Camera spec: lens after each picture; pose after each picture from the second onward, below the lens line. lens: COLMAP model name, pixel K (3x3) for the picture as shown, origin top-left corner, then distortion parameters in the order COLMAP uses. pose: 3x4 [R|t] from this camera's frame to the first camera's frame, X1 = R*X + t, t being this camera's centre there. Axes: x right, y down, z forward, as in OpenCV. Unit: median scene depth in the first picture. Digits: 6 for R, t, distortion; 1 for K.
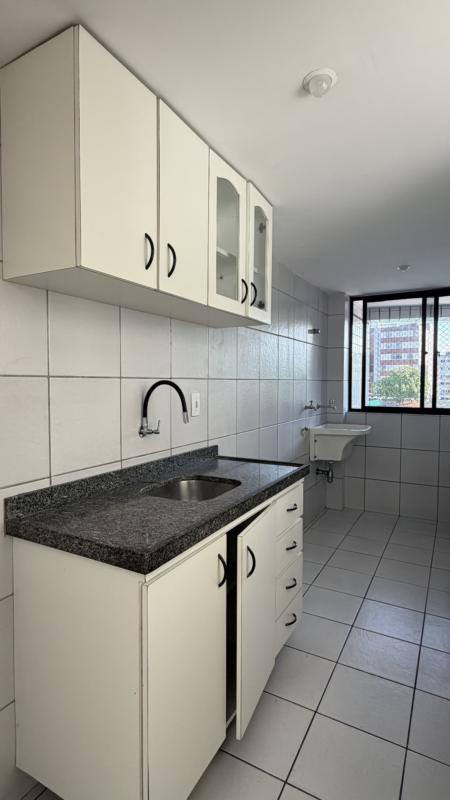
lens RADIAL K [[416.1, 0, 230.6], [0, 416.1, 399.2], [0, 0, 1]] dist [-0.003037, -0.000304]
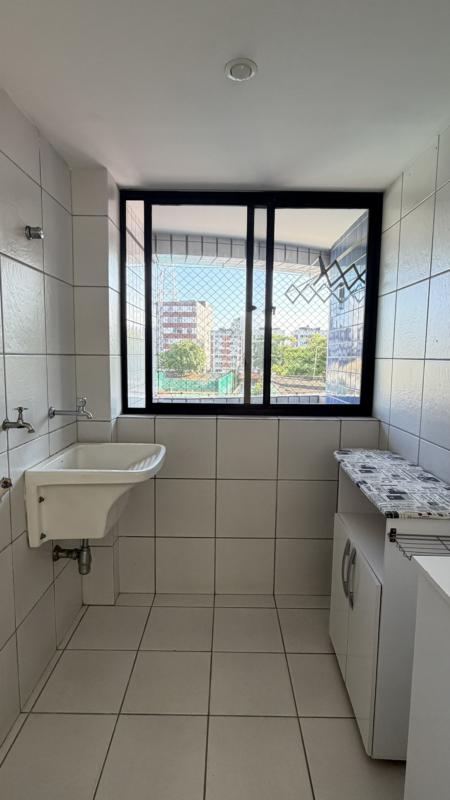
lens RADIAL K [[416.1, 0, 227.8], [0, 416.1, 398.3], [0, 0, 1]] dist [-0.003037, -0.000304]
pose [[0.878328, -0.041241, 0.476277, 0.154284], [0.010614, 0.997709, 0.066818, -0.024576], [-0.477942, -0.053633, 0.876753, 0.486813]]
